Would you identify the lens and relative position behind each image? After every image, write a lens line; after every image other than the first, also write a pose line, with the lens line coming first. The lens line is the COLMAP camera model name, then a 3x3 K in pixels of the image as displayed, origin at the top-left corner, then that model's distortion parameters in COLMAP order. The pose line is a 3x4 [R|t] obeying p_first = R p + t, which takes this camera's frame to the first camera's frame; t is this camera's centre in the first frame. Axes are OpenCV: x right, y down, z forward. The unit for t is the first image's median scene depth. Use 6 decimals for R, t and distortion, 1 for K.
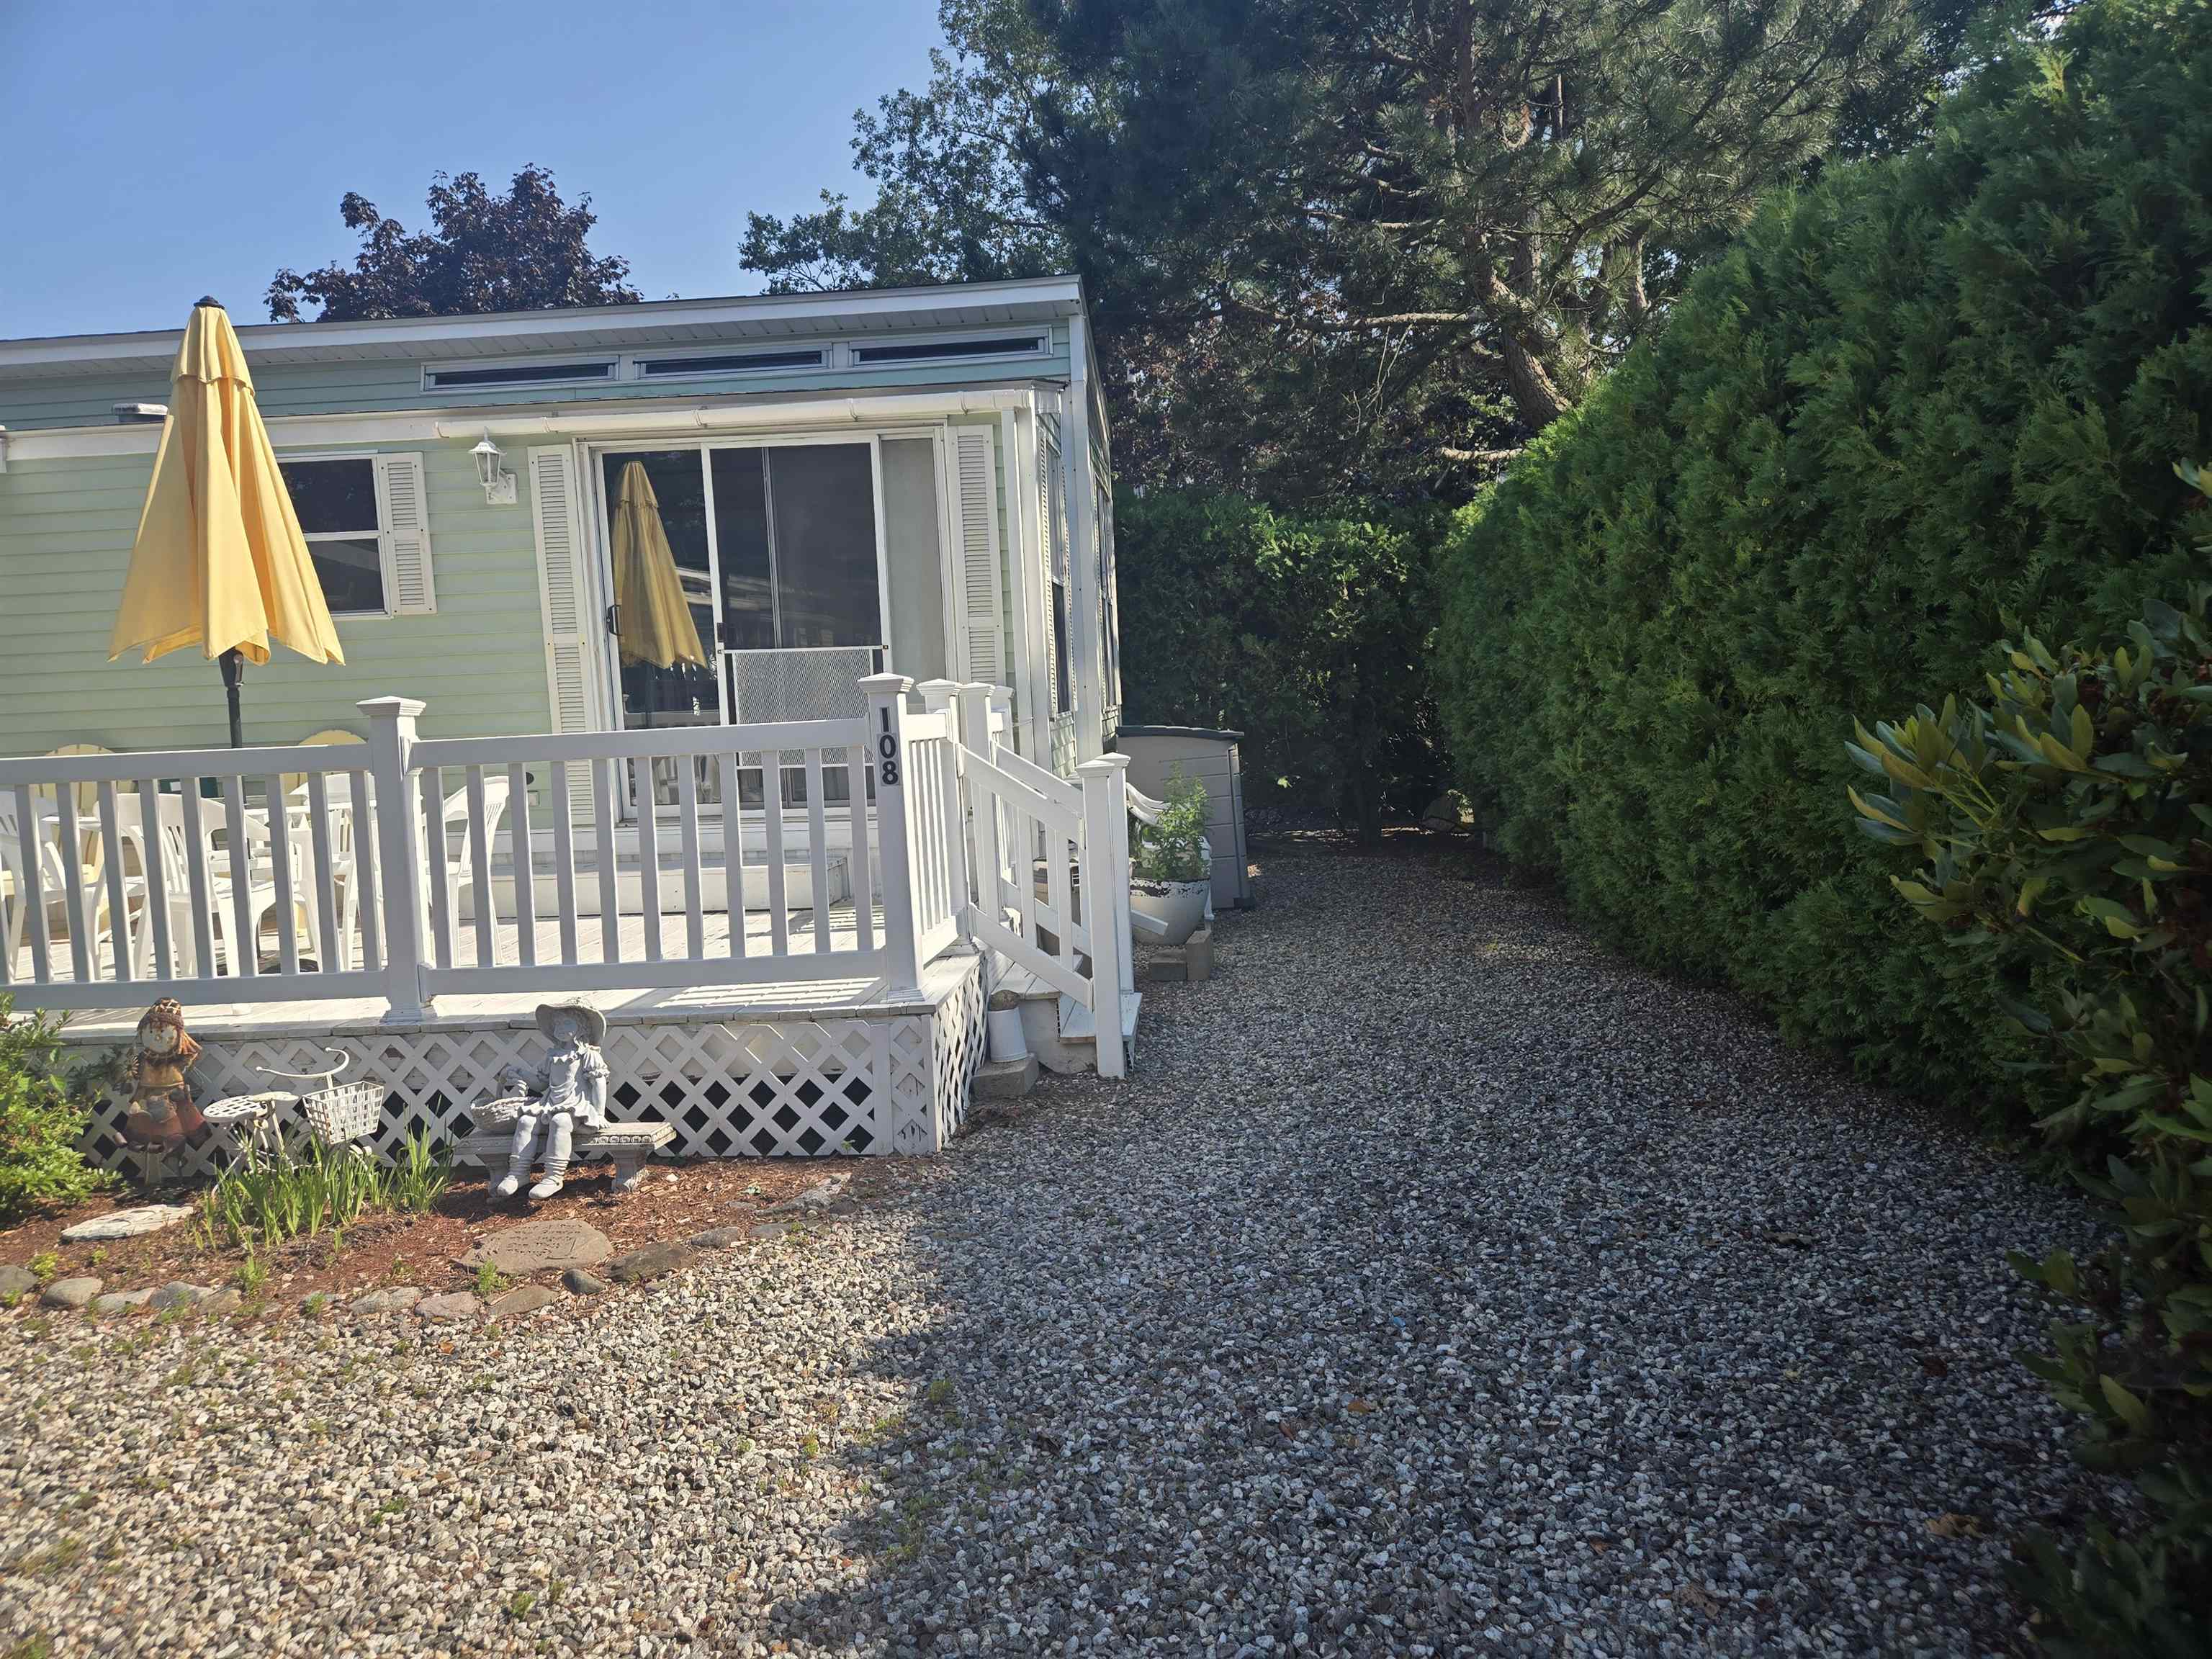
lens RADIAL K [[1500.1, 0, 1110.7], [0, 1500.1, 840.7], [0, 0, 1]] dist [0.085047, -0.079145]
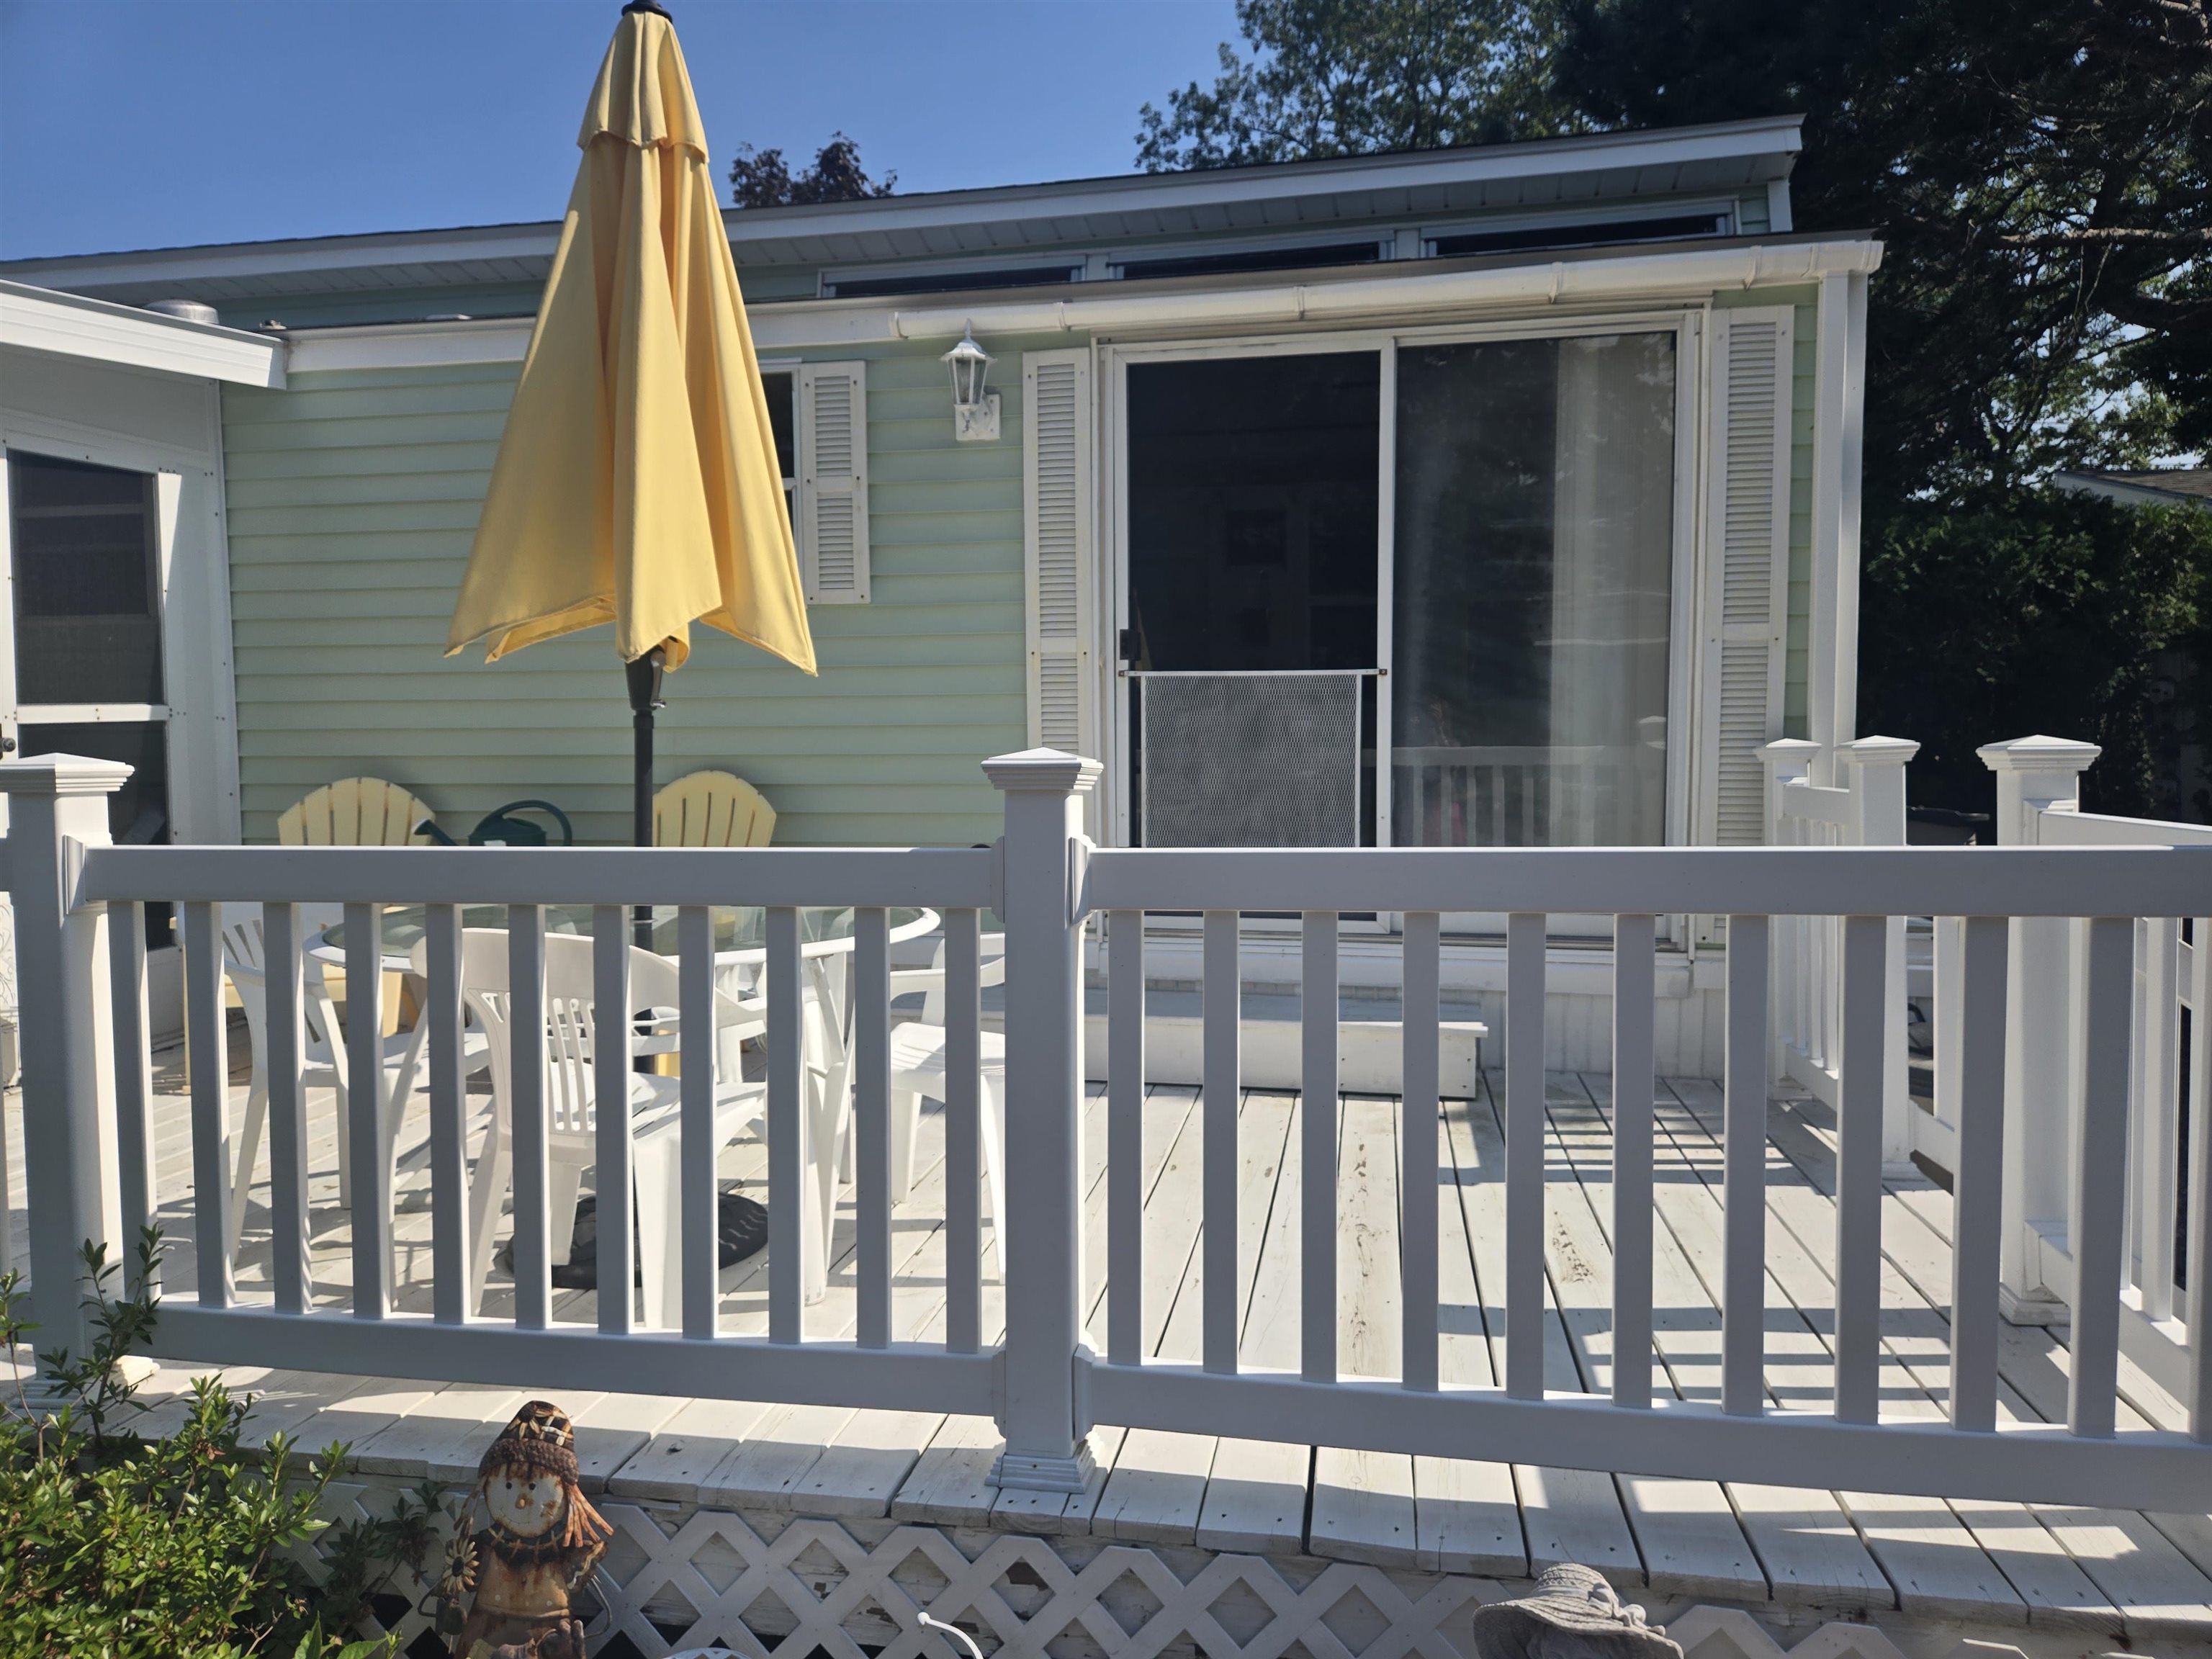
lens RADIAL K [[1481.7, 0, 1105.4], [0, 1481.7, 824.3], [0, 0, 1]] dist [0.085245, -0.081839]
pose [[0.992084, 0.043606, -0.117765, -0.255855], [-0.046957, 0.998563, -0.025828, -0.039499], [0.116470, 0.031154, 0.992706, 0.360304]]
